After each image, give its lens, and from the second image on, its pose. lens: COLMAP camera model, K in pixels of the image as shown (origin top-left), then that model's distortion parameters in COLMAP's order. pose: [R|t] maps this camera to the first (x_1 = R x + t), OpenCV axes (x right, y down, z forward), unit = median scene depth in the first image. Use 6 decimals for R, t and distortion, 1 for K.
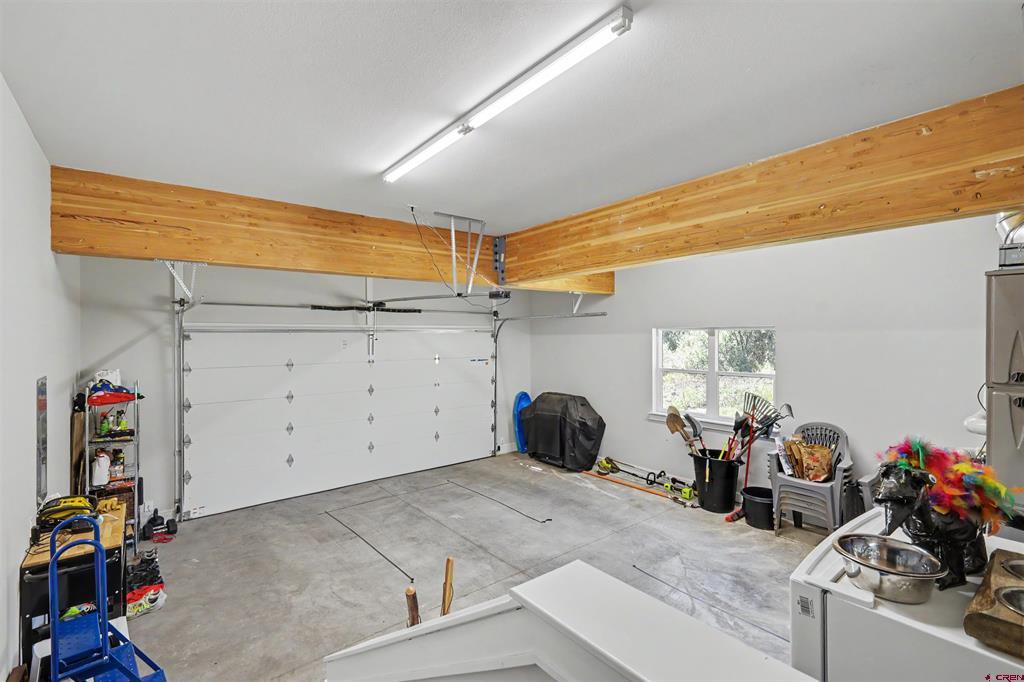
lens RADIAL K [[456.8, 0, 508.2], [0, 456.8, 337.2], [0, 0, 1]] dist [0.000686, 0.000573]
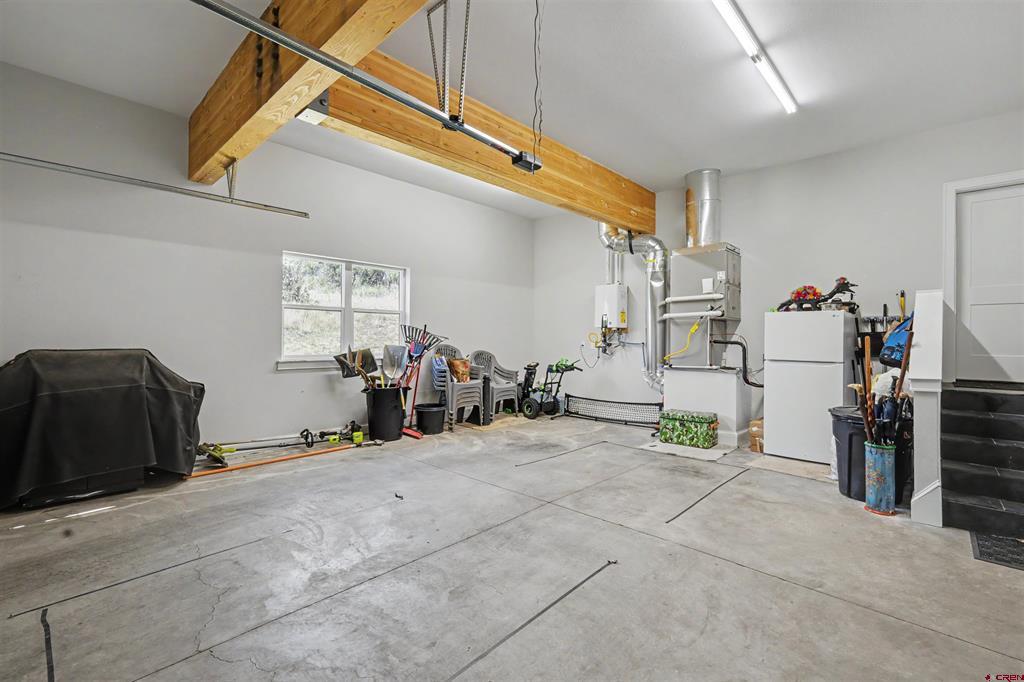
lens RADIAL K [[456.8, 0, 508.2], [0, 456.8, 337.2], [0, 0, 1]] dist [0.000686, 0.000573]
pose [[-0.134897, 0.009230, 0.990817, -0.509871], [-0.005430, 0.999935, -0.010055, 0.136688], [-0.990845, -0.006737, -0.134839, 0.757288]]
